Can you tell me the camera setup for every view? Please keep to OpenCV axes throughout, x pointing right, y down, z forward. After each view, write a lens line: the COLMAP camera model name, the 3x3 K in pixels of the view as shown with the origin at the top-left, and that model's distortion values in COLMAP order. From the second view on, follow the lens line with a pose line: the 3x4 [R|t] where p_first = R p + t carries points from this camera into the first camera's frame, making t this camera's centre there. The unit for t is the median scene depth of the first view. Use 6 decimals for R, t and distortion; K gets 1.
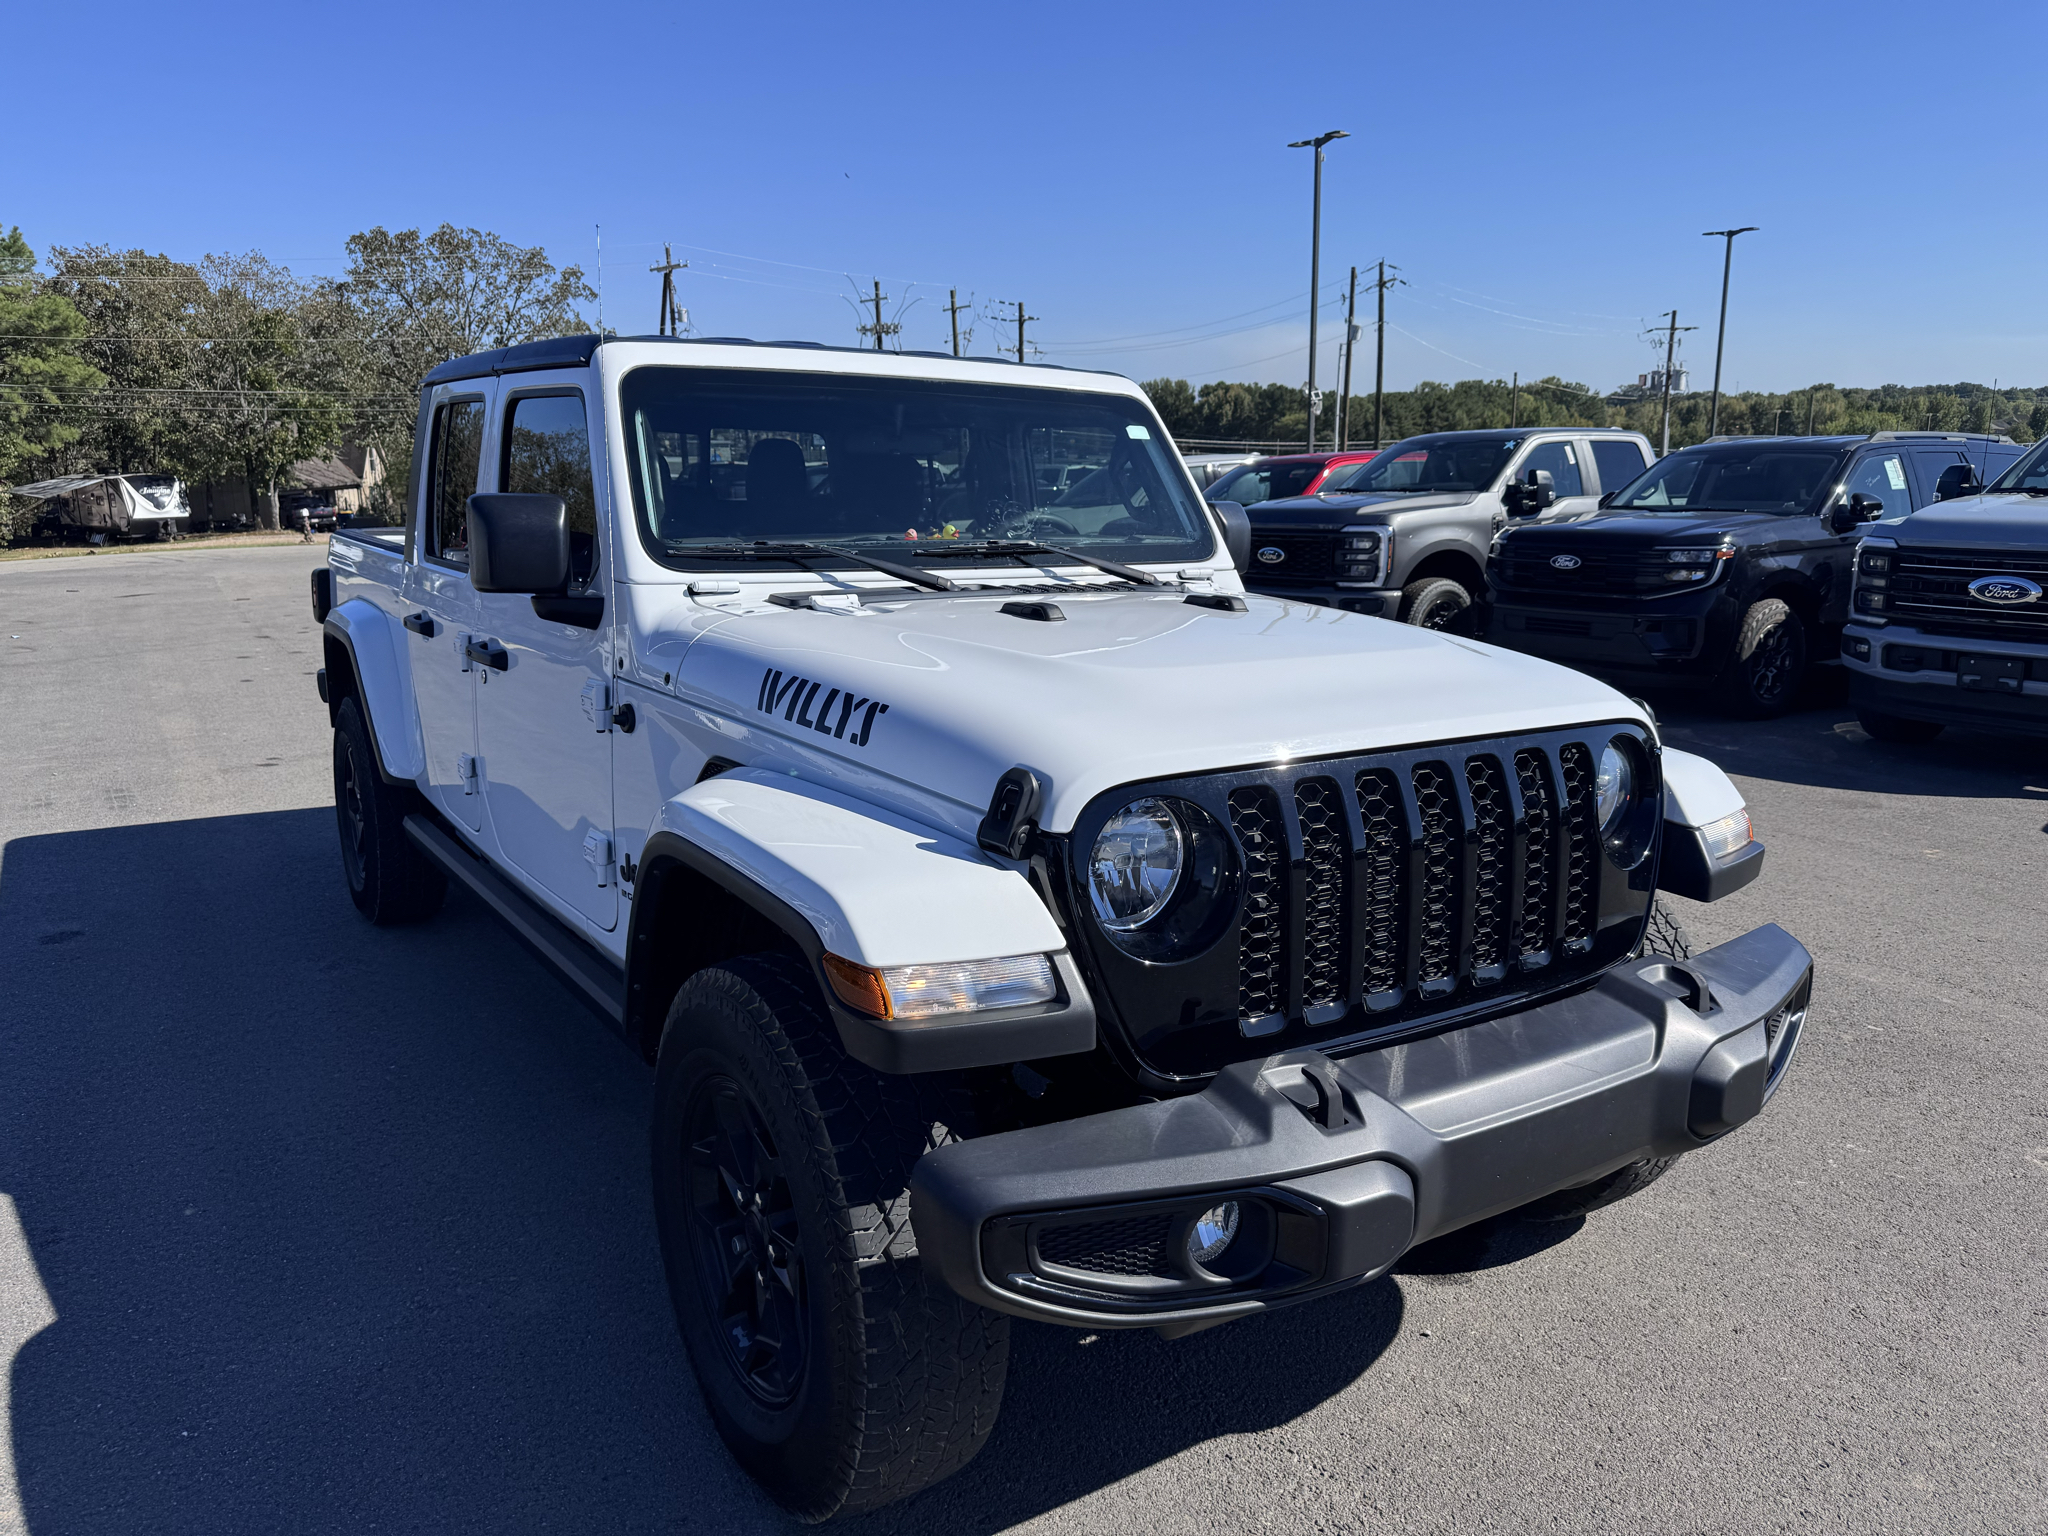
lens RADIAL K [[1464.8, 0, 1018.5], [0, 1464.8, 763.9], [0, 0, 1]] dist [0.084178, -0.120010]
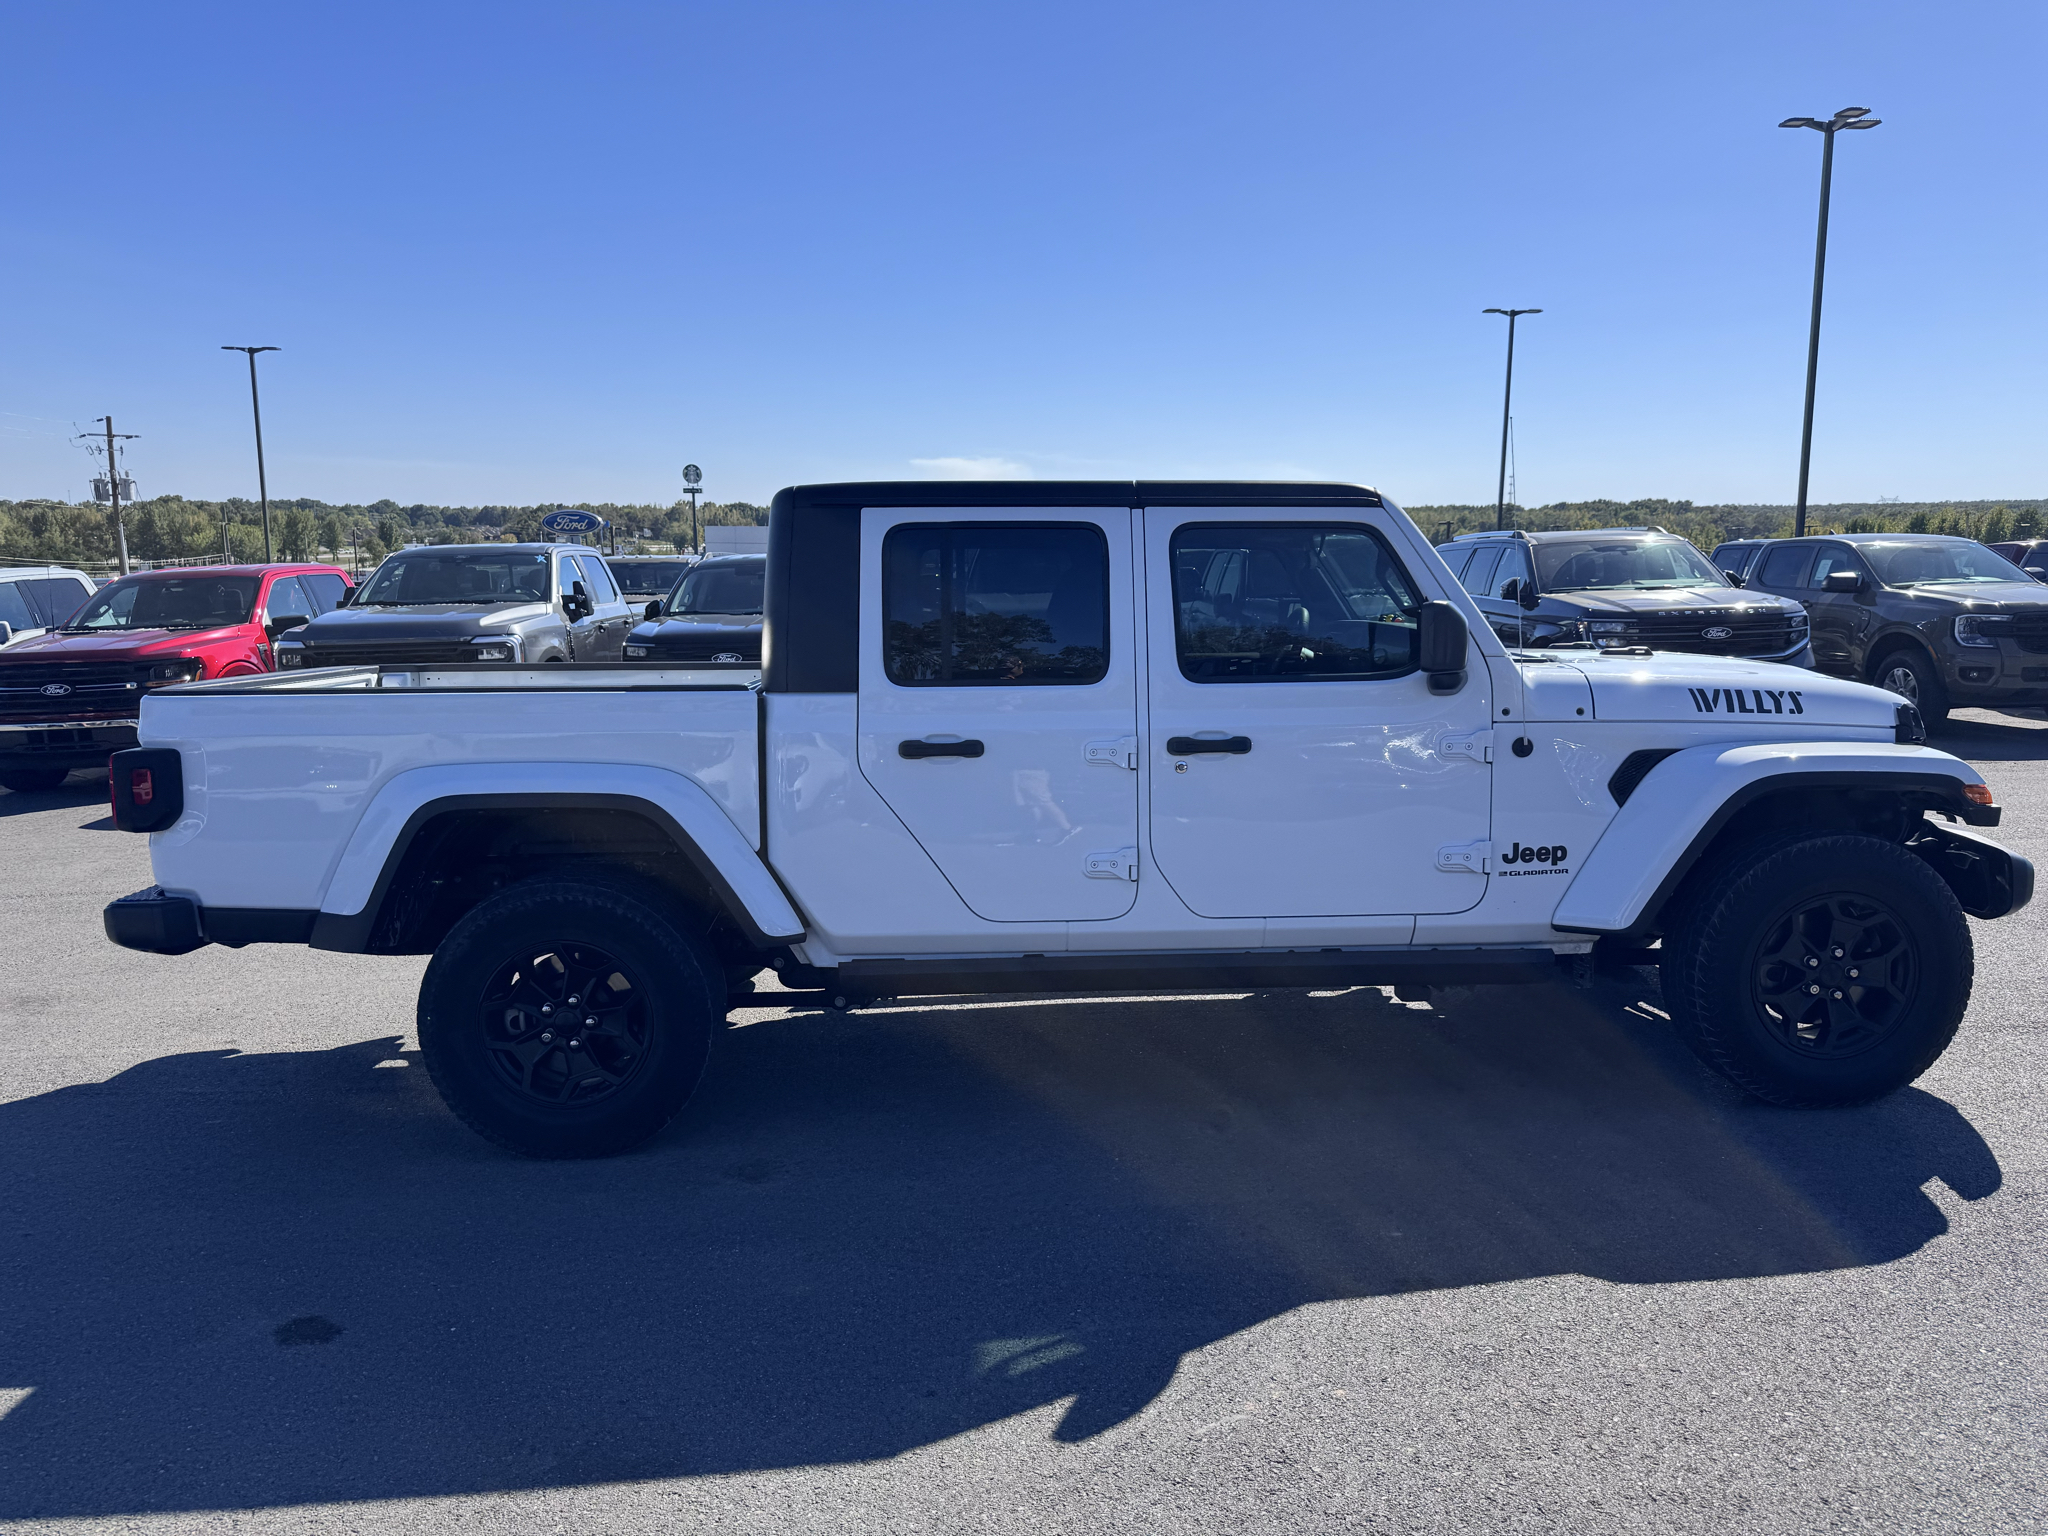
lens RADIAL K [[1498.0, 0, 1024.3], [0, 1498.0, 770.2], [0, 0, 1]] dist [0.019055, -0.004226]
pose [[0.505597, -0.127118, 0.853354, -0.450766], [0.186454, 0.981812, 0.035783, -0.038902], [-0.842381, 0.141019, 0.520103, 0.162838]]
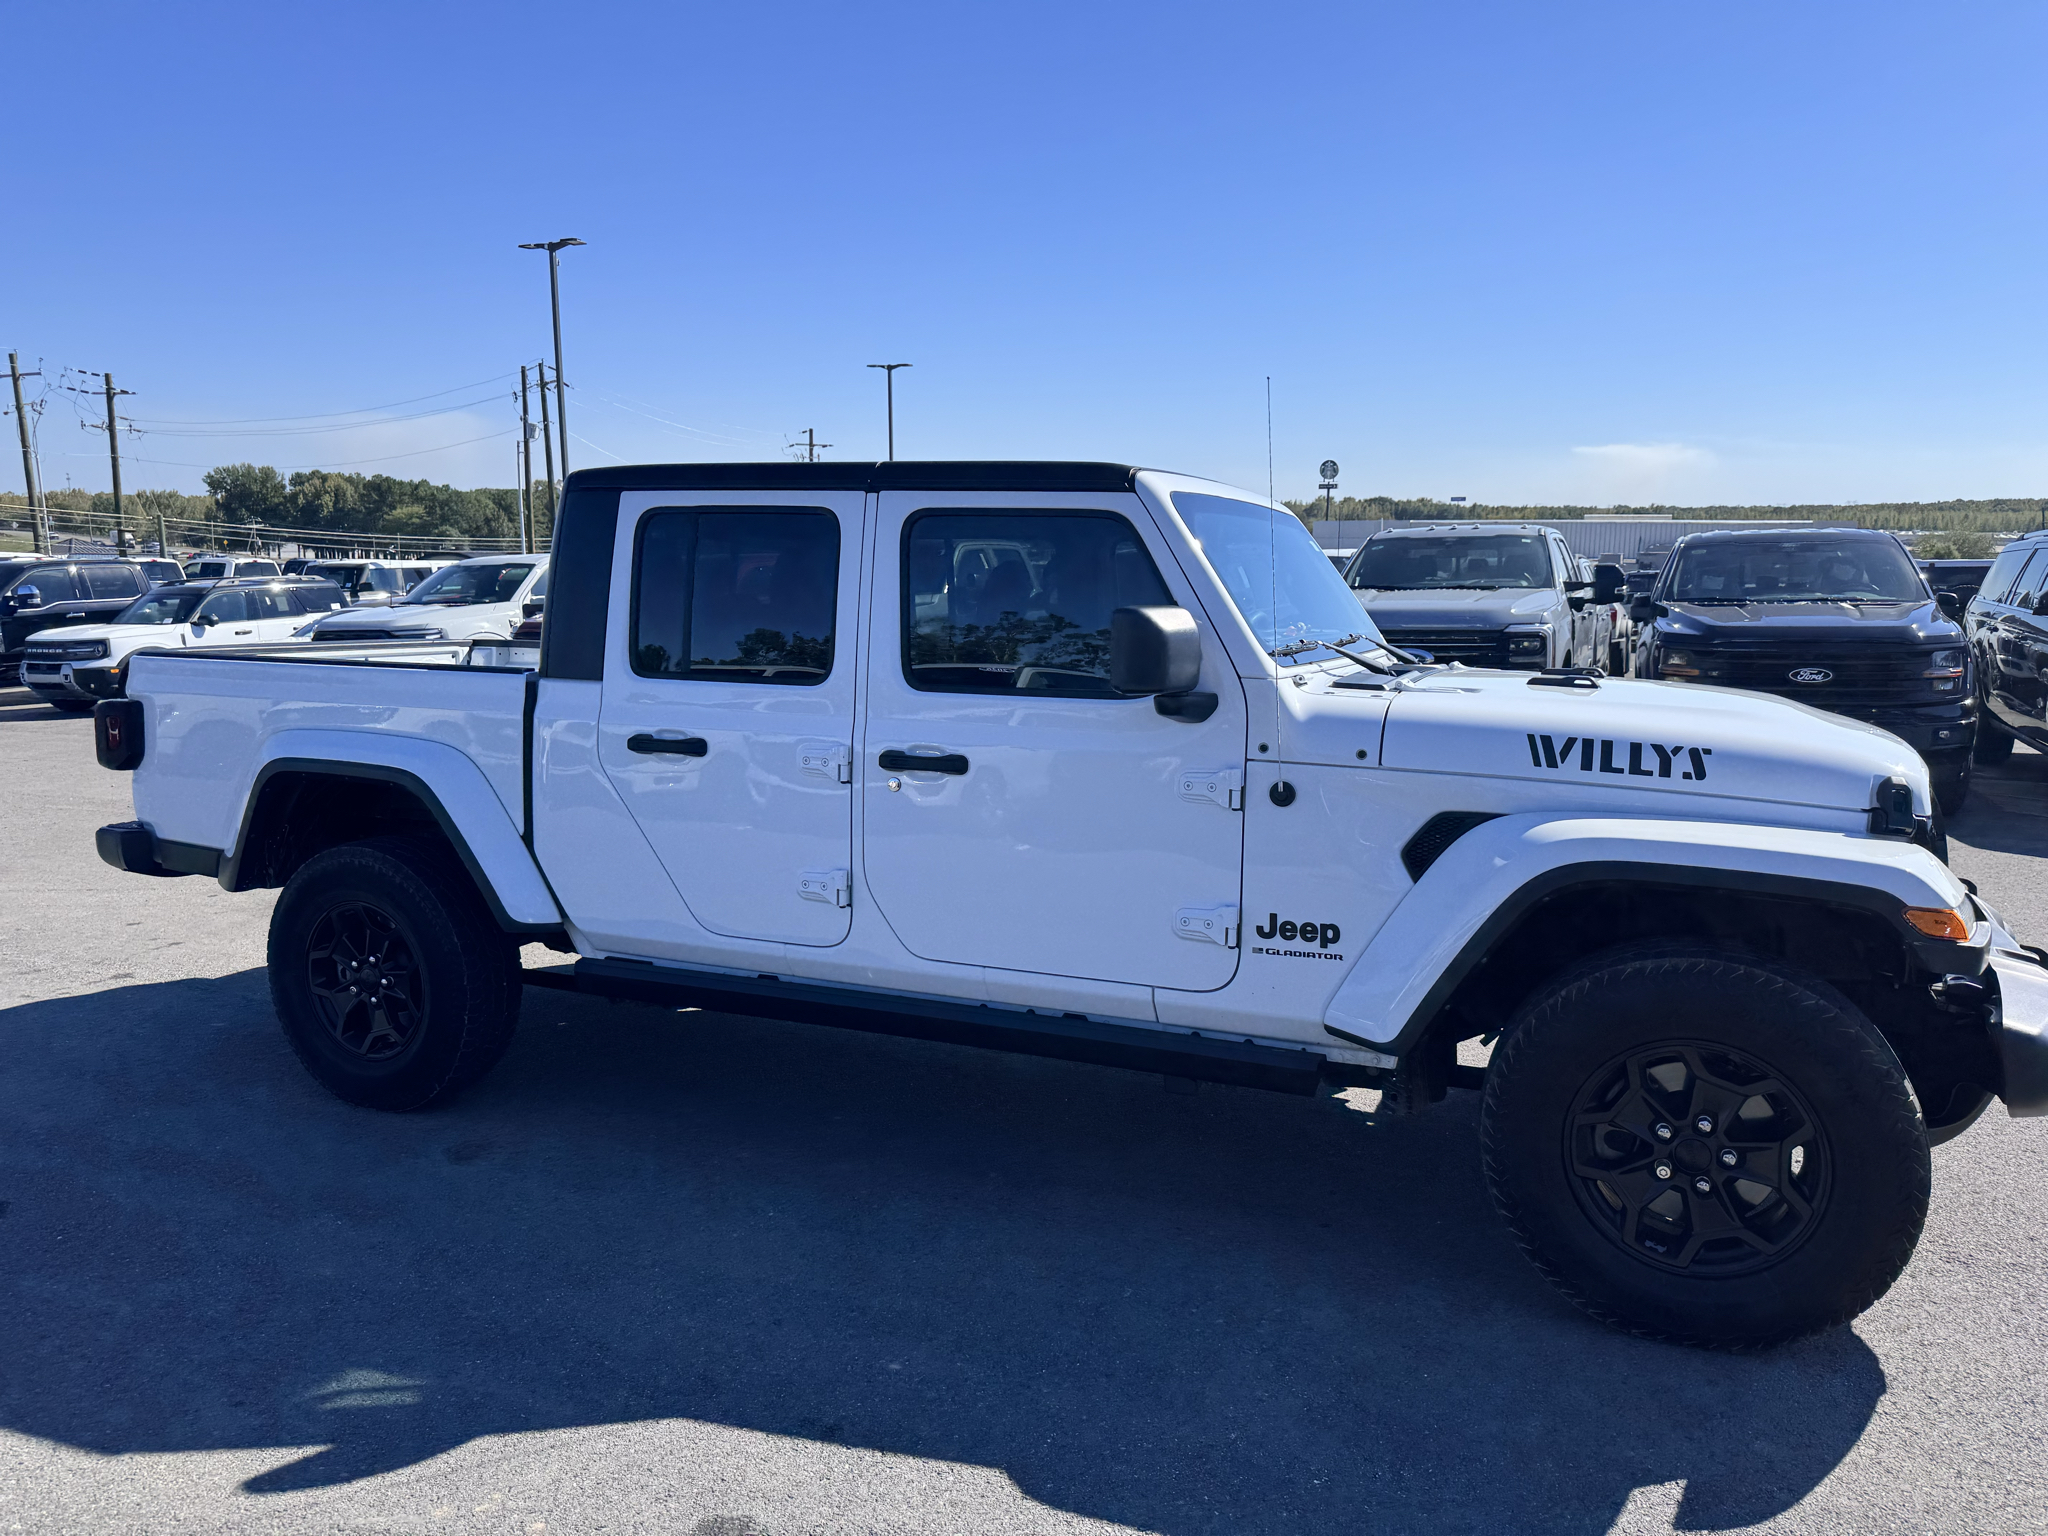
lens RADIAL K [[1464.8, 0, 1018.5], [0, 1464.8, 763.9], [0, 0, 1]] dist [0.084178, -0.120010]
pose [[0.827709, -0.075201, 0.556096, -0.270859], [0.110252, 0.993458, -0.029757, -0.010868], [-0.550221, 0.085941, 0.830585, 0.039156]]
